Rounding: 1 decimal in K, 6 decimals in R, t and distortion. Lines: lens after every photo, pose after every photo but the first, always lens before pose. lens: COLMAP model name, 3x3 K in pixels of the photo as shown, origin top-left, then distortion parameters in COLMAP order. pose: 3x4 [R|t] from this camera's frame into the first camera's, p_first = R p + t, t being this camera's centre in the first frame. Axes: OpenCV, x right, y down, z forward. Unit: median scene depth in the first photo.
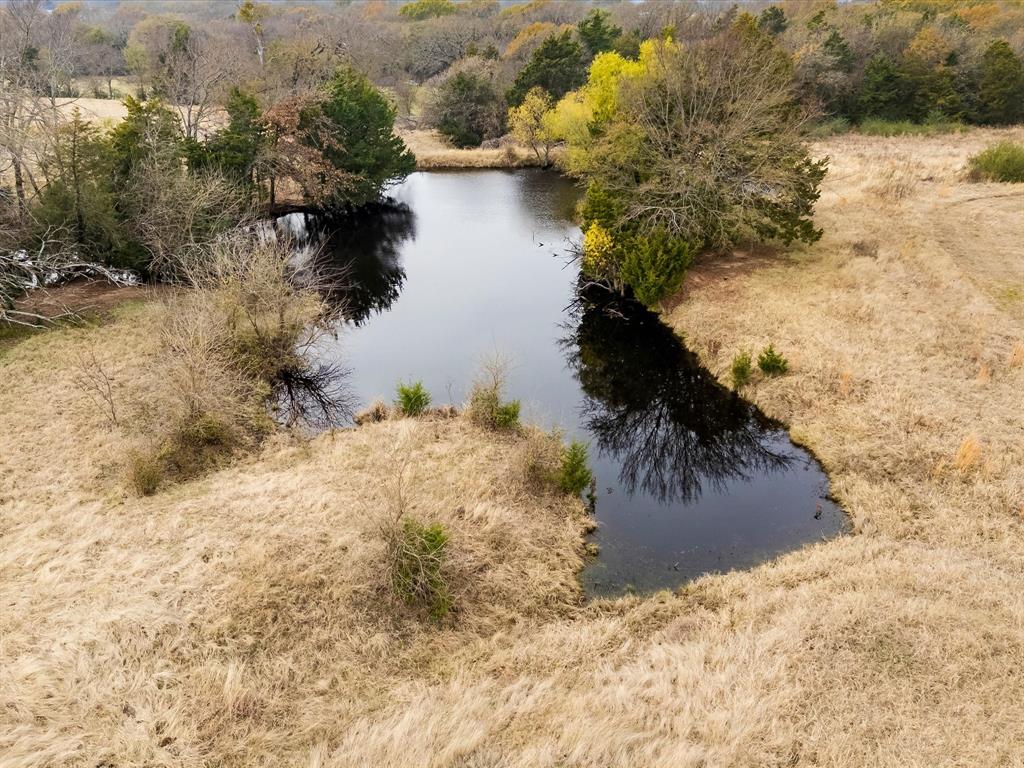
lens RADIAL K [[799.4, 0, 510.0], [0, 799.4, 377.2], [0, 0, 1]] dist [0.098918, -0.090853]
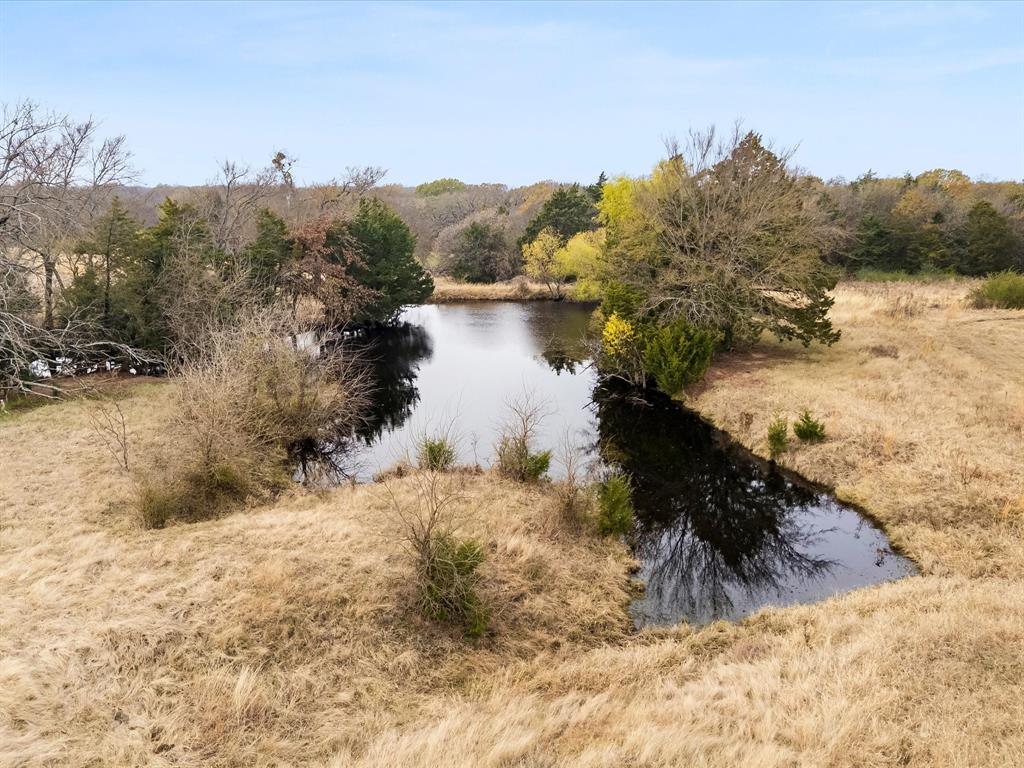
lens RADIAL K [[799.4, 0, 510.0], [0, 799.4, 377.2], [0, 0, 1]] dist [0.098918, -0.090853]
pose [[0.999987, 0.004047, -0.002995, -0.034157], [-0.004601, 0.976075, -0.217387, 0.154535], [0.002044, 0.217398, 0.976081, 0.049444]]
